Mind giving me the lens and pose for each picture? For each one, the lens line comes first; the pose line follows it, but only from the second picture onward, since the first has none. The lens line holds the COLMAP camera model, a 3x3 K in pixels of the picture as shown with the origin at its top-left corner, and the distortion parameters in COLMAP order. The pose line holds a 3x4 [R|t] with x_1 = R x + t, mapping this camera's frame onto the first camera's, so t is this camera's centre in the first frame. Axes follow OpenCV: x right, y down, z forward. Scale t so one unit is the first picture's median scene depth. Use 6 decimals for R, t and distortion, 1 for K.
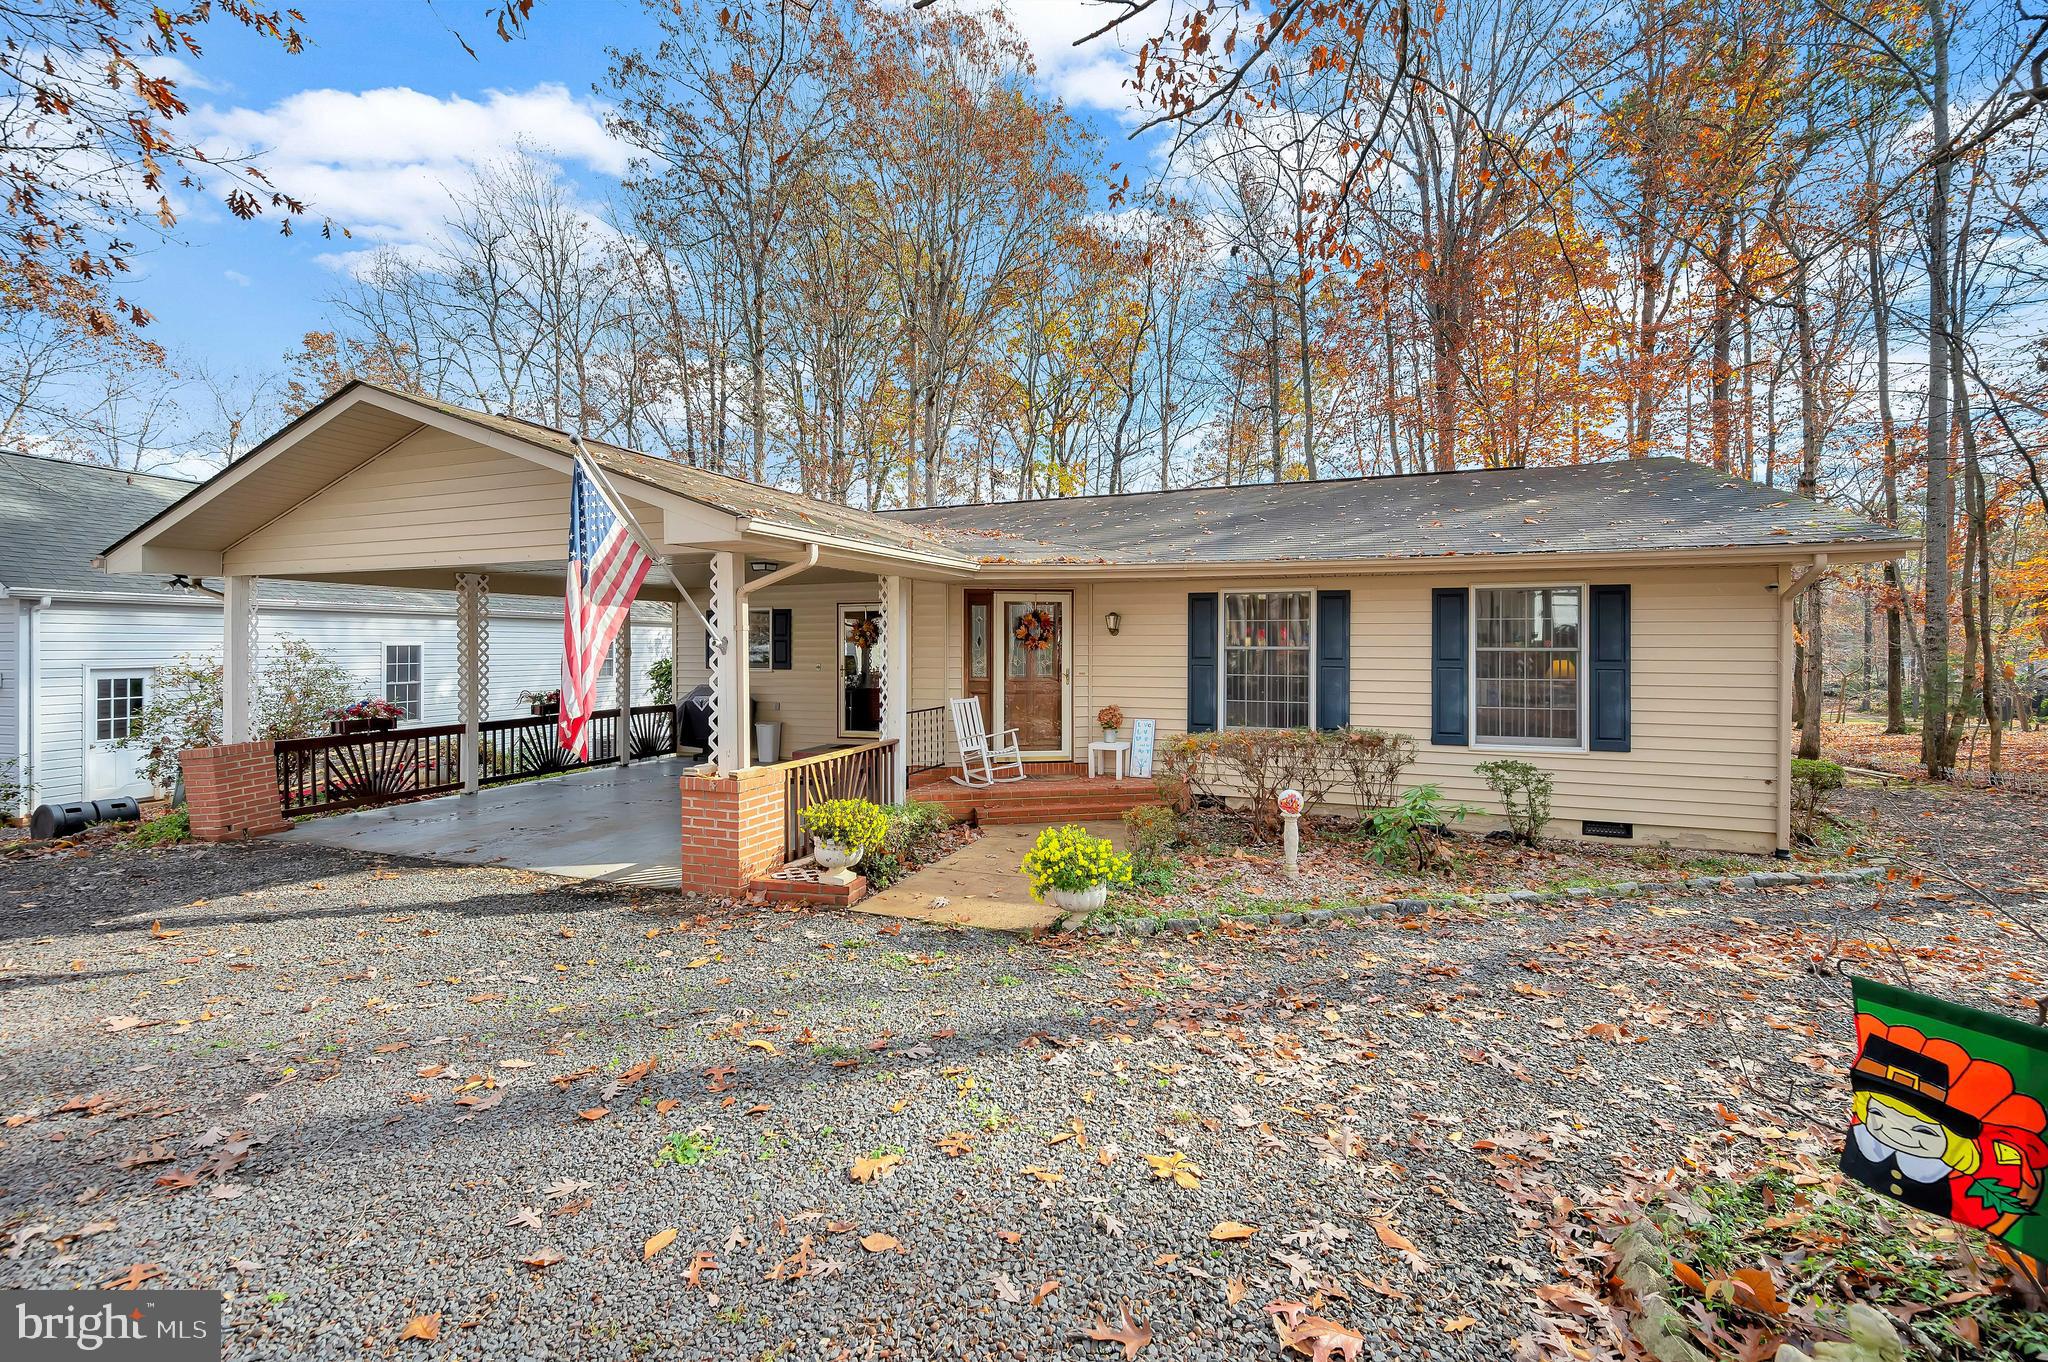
lens RADIAL K [[796.0, 0, 1052.5], [0, 796.0, 655.7], [0, 0, 1]] dist [-0.000315, -0.000204]
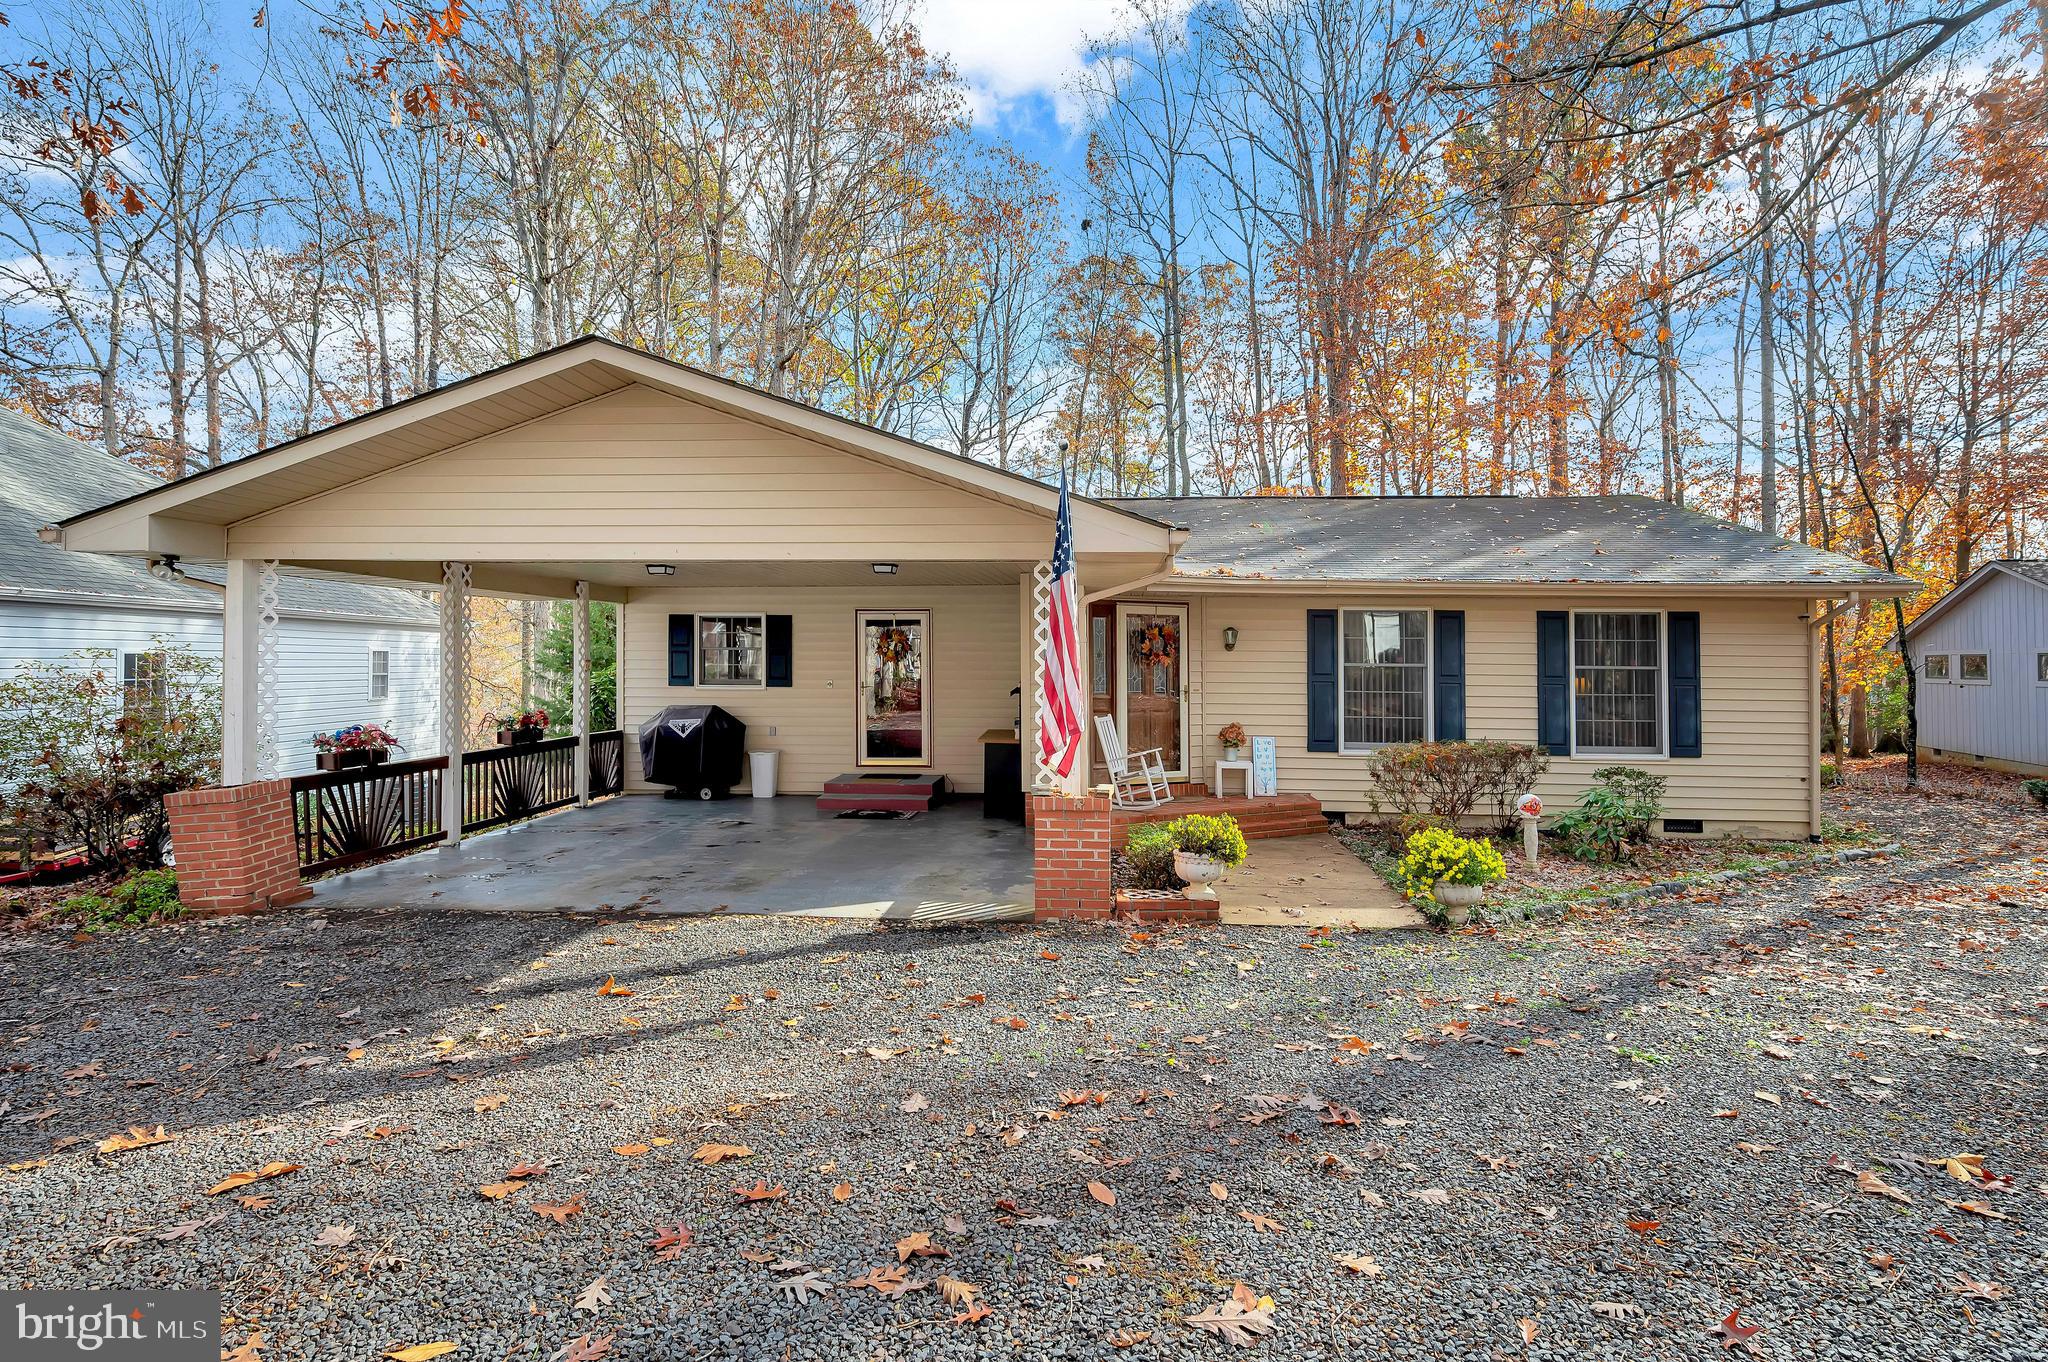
lens RADIAL K [[954.2, 0, 1040.6], [0, 954.2, 651.0], [0, 0, 1]] dist [0.000039, -0.000337]
pose [[0.962245, 0.010970, 0.271964, -0.469887], [-0.004073, 0.999656, -0.025913, 0.005948], [-0.272154, 0.023827, 0.961959, -0.053551]]
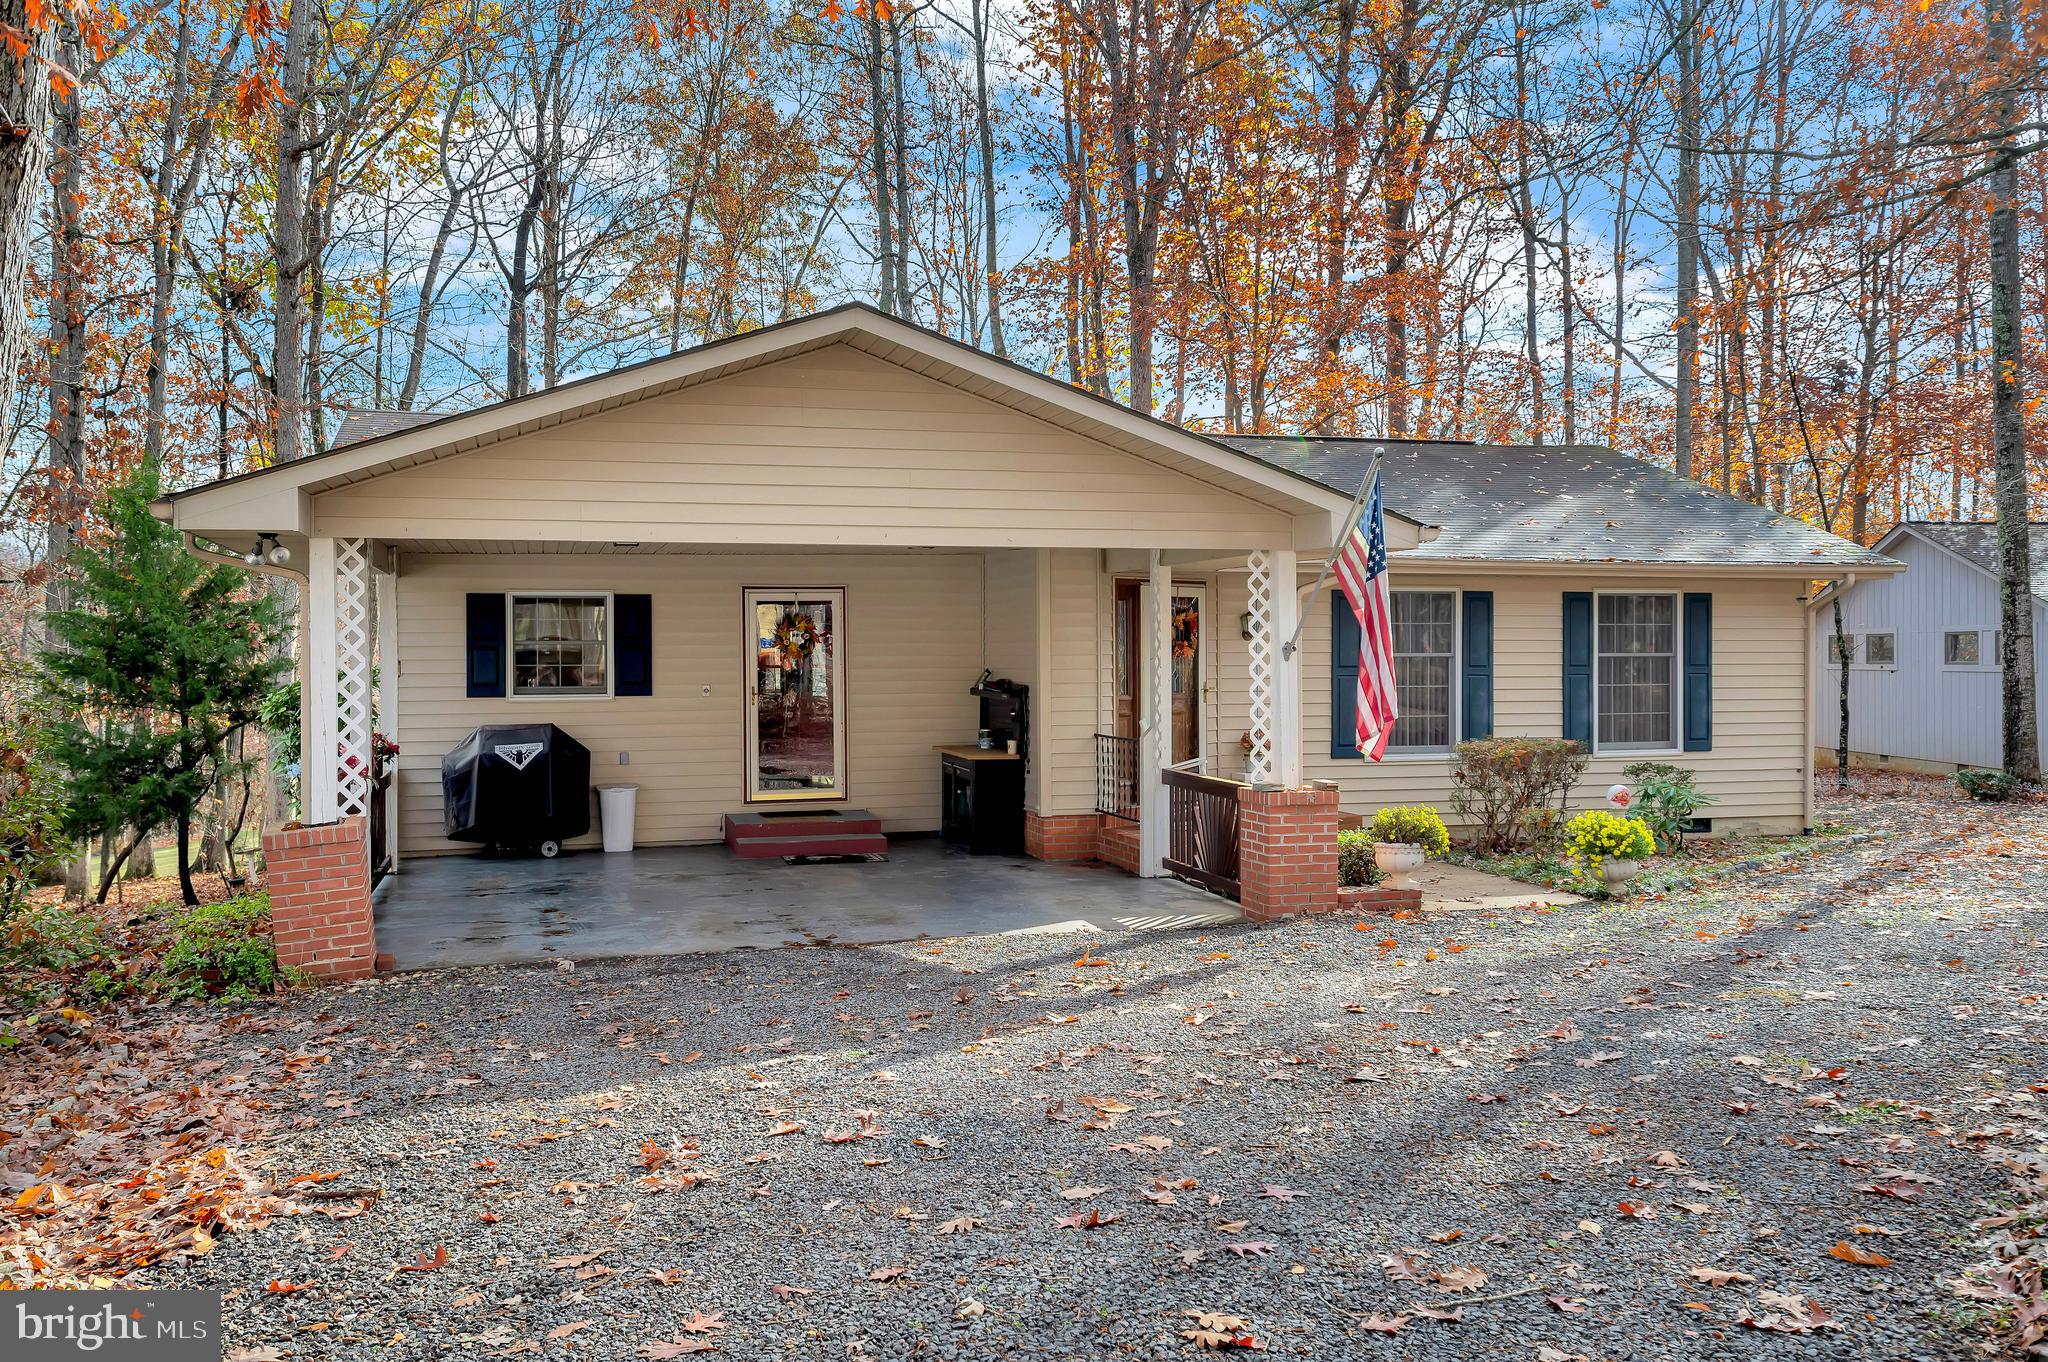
lens RADIAL K [[1712.1, 0, 1013.2], [0, 1712.1, 660.6], [0, 0, 1]] dist [0.001979, -0.015496]
pose [[0.817614, -0.005044, 0.575745, -1.134826], [0.012865, 0.999872, -0.009509, 0.008922], [-0.575623, 0.015182, 0.817574, -0.279747]]
